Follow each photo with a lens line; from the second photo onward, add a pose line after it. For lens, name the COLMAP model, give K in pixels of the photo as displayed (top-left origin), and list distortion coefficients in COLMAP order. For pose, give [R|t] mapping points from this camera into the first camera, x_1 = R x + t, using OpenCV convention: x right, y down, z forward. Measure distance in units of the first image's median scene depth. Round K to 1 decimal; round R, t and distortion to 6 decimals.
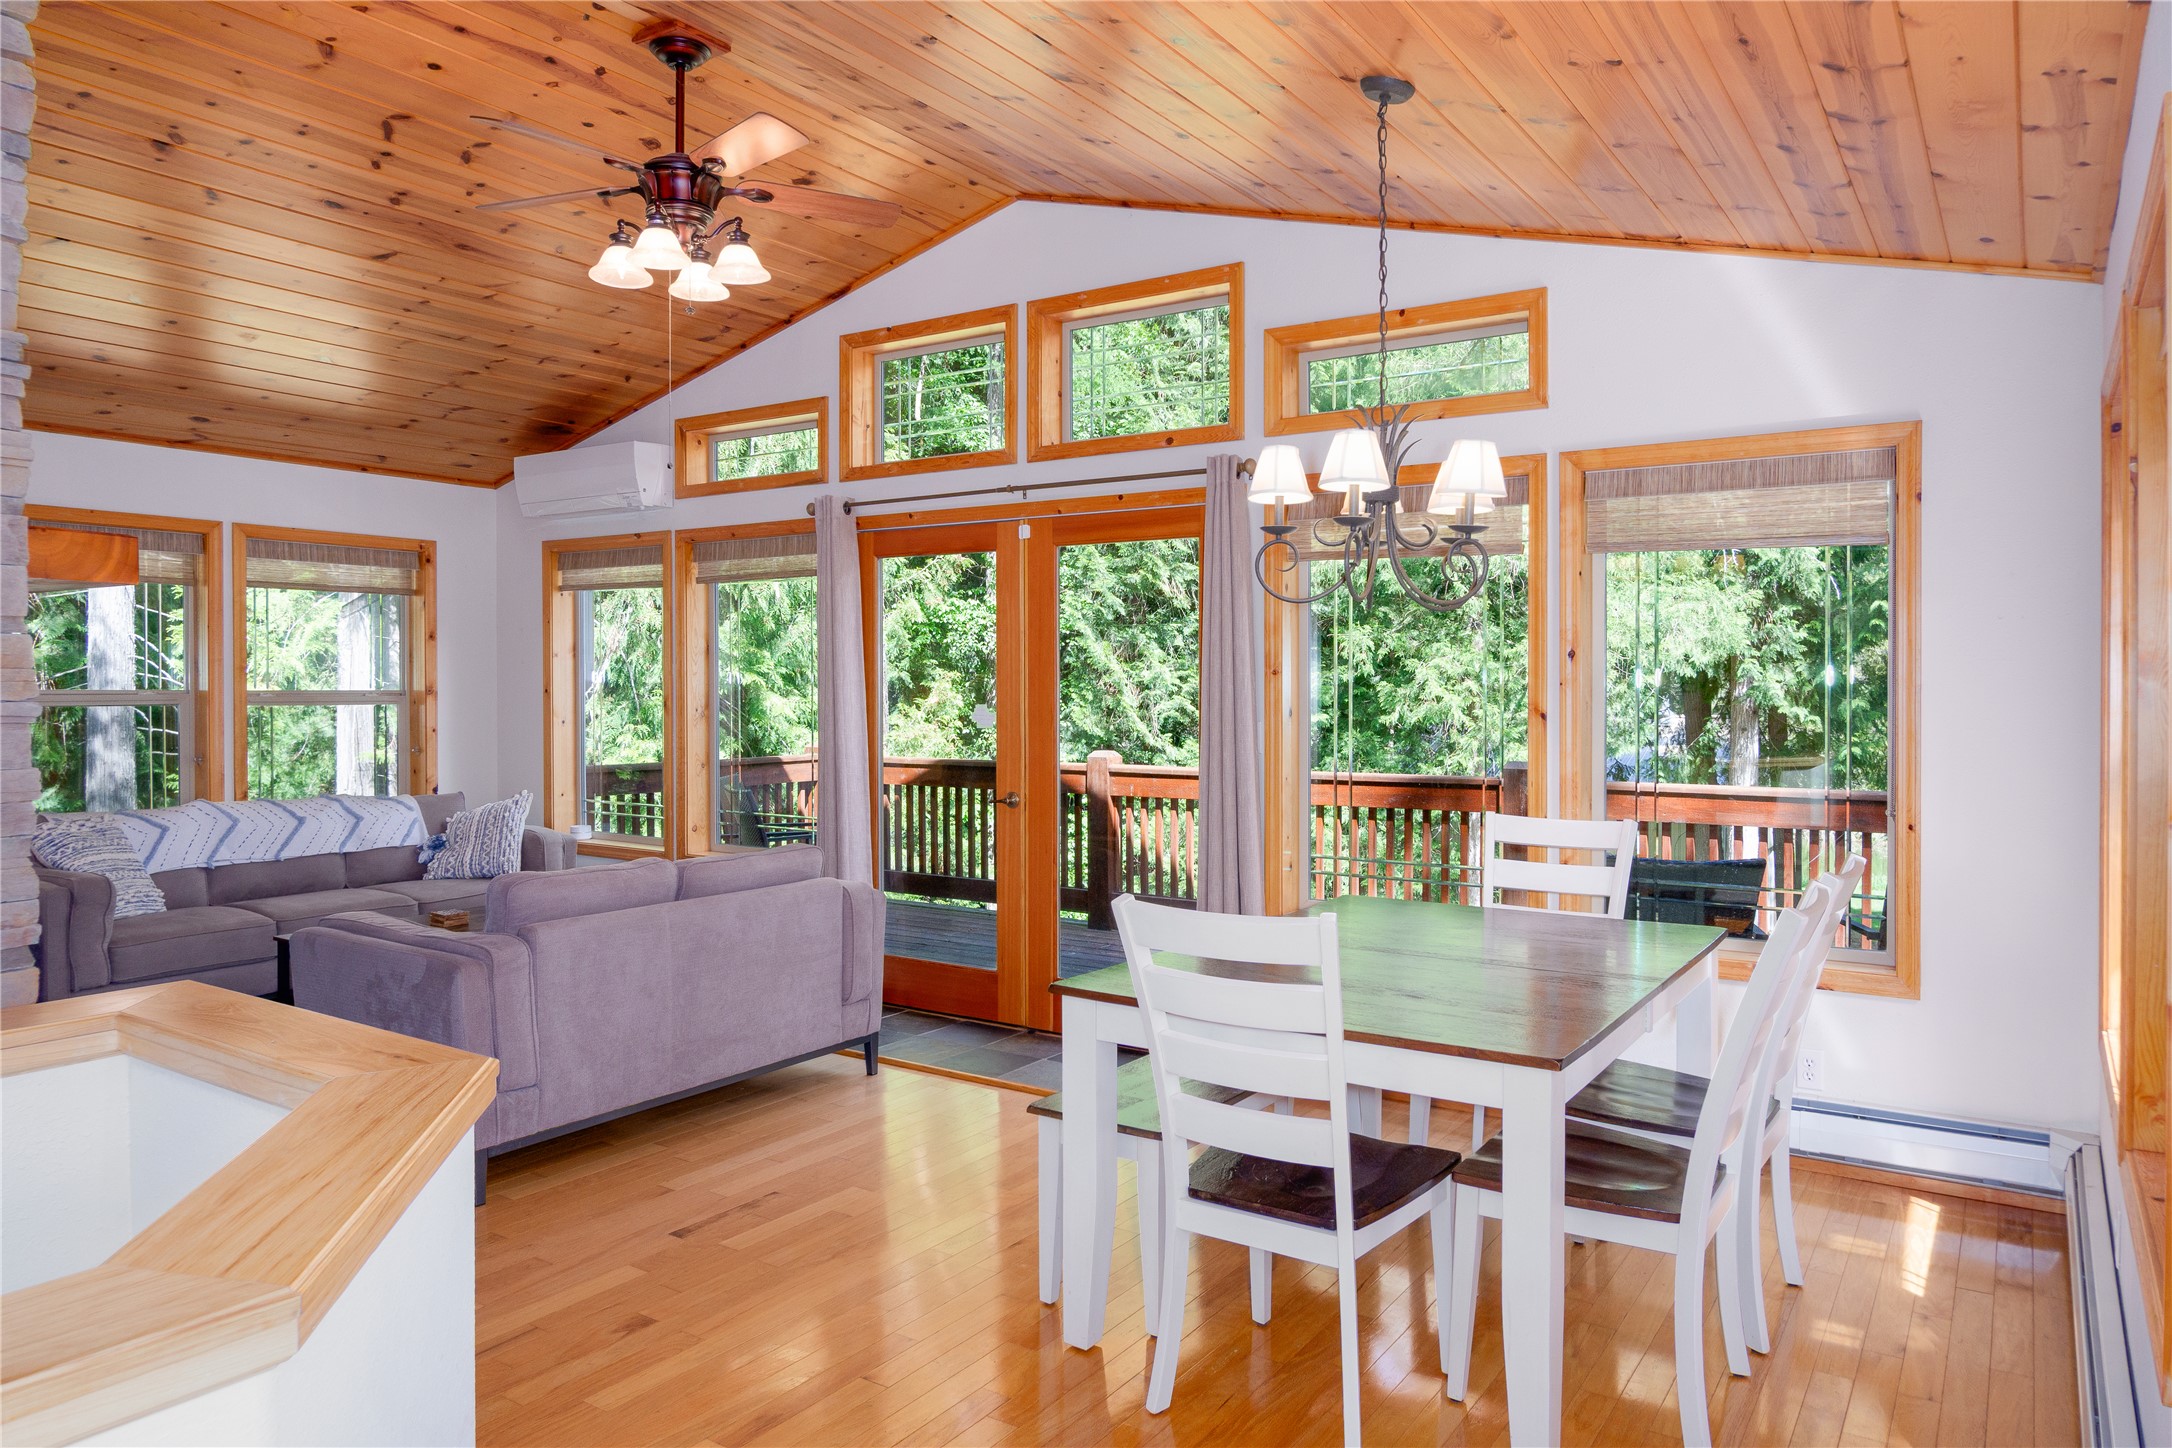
lens RADIAL K [[1418.2, 0, 1083.3], [0, 1418.2, 707.4], [0, 0, 1]] dist [-0.004831, -0.005385]
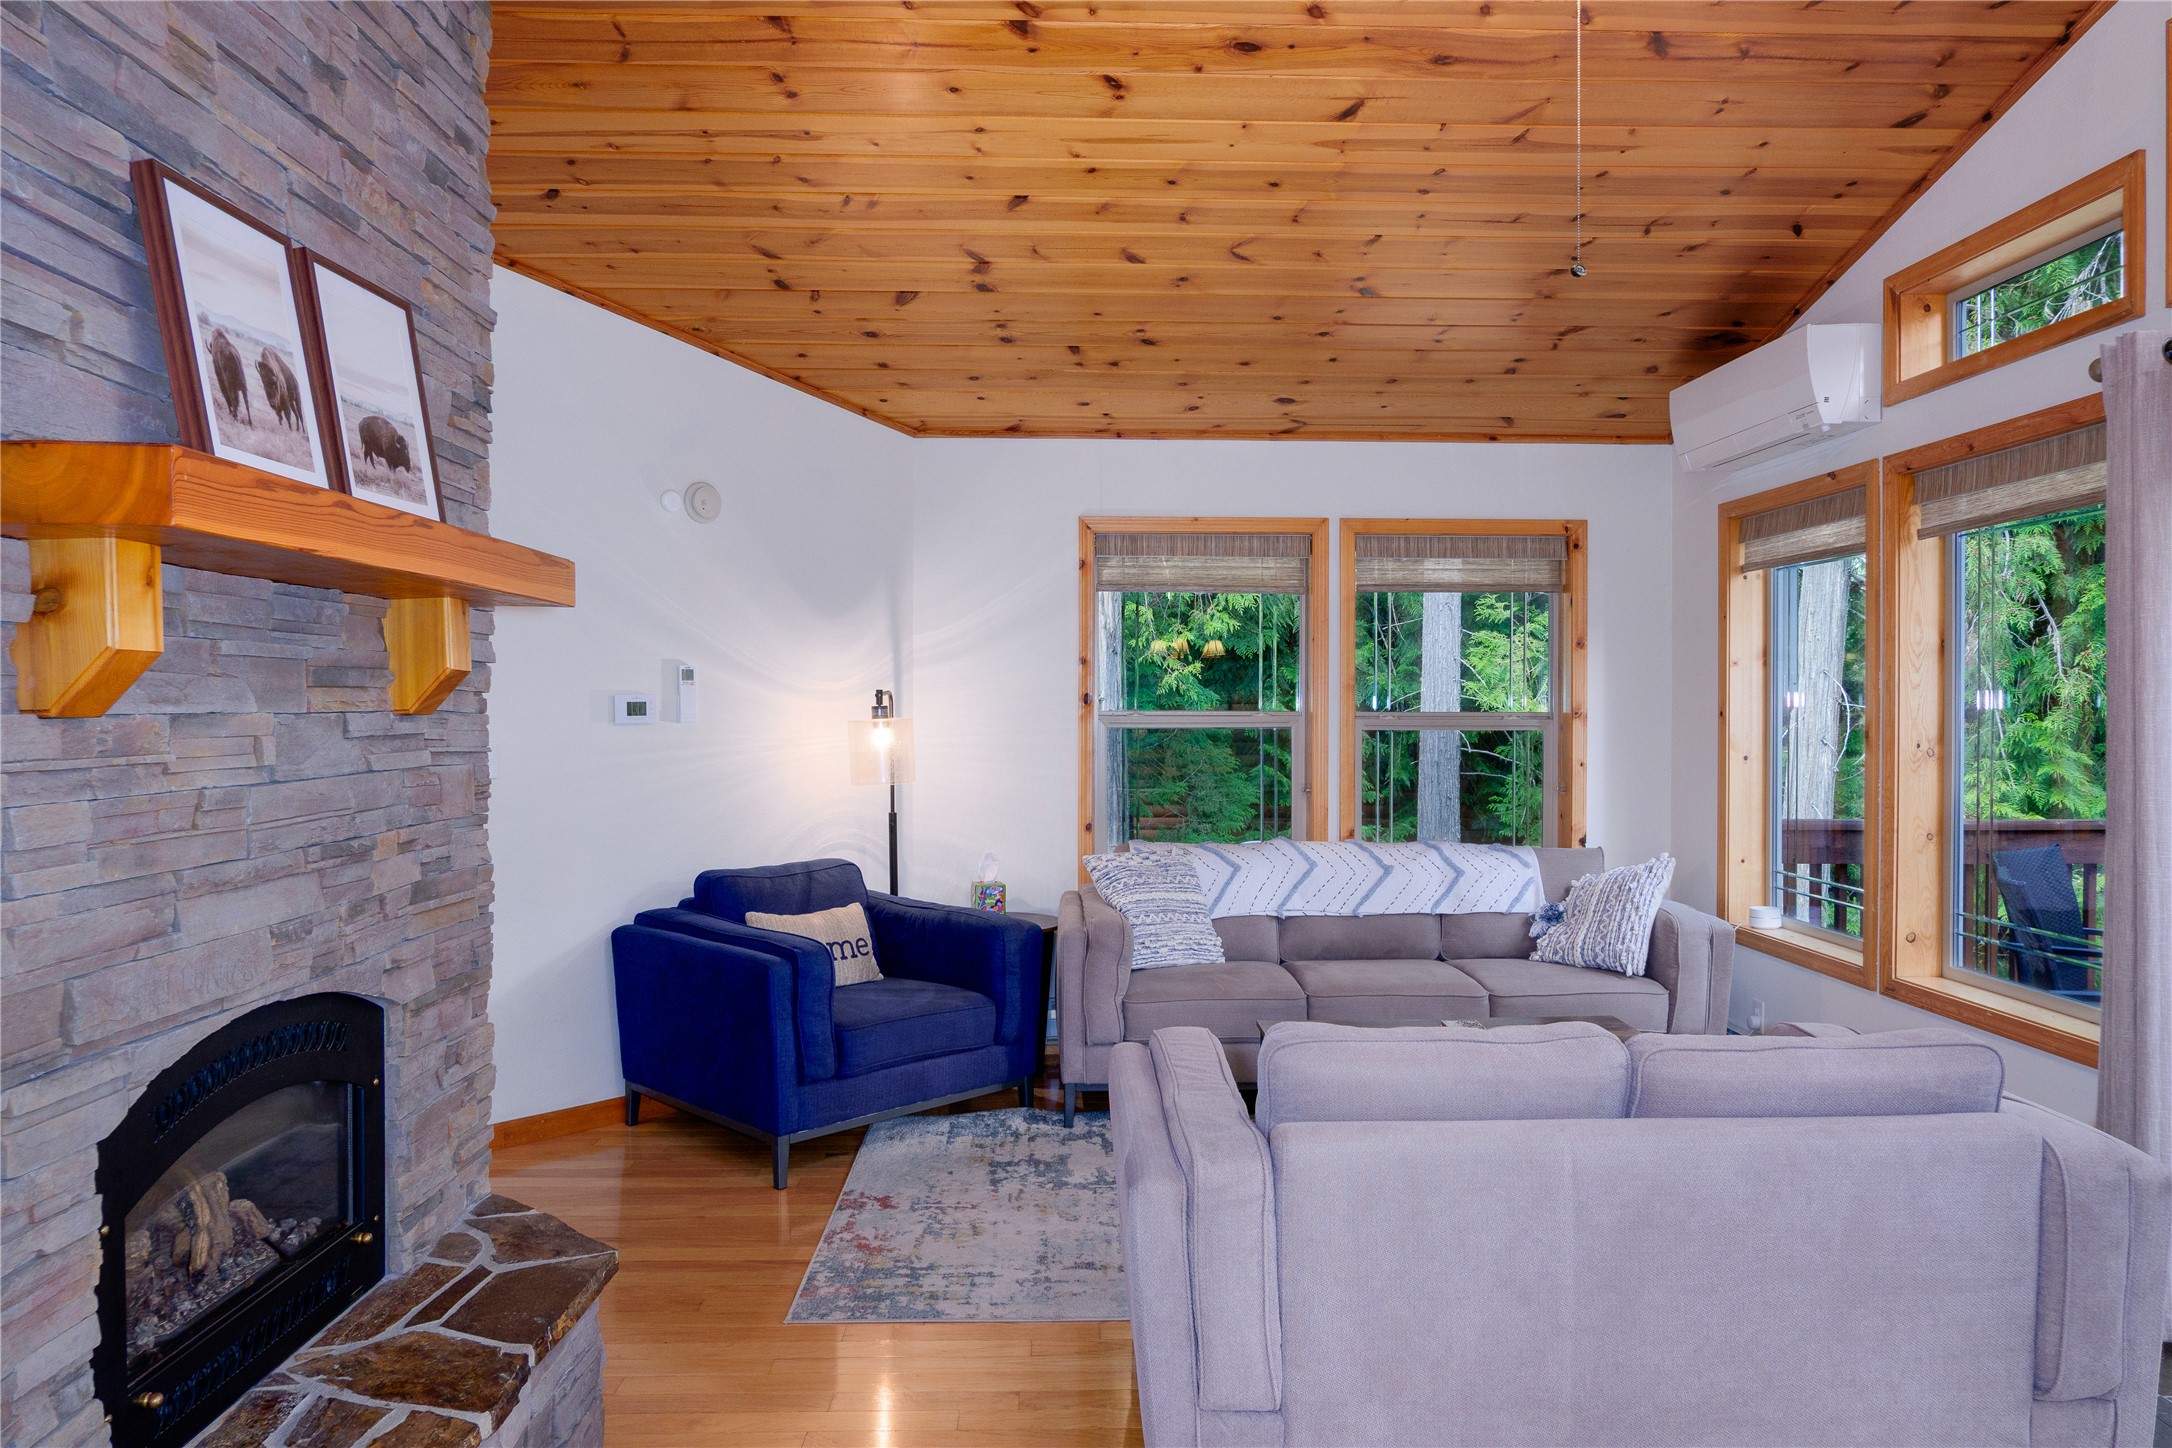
lens RADIAL K [[1418.2, 0, 1092.8], [0, 1418.2, 731.0], [0, 0, 1]] dist [-0.004831, -0.005385]
pose [[0.588191, 0.013102, -0.808616, 0.013164], [-0.013503, 0.999888, 0.006379, -0.004046], [0.808609, 0.007167, 0.588302, 0.363994]]
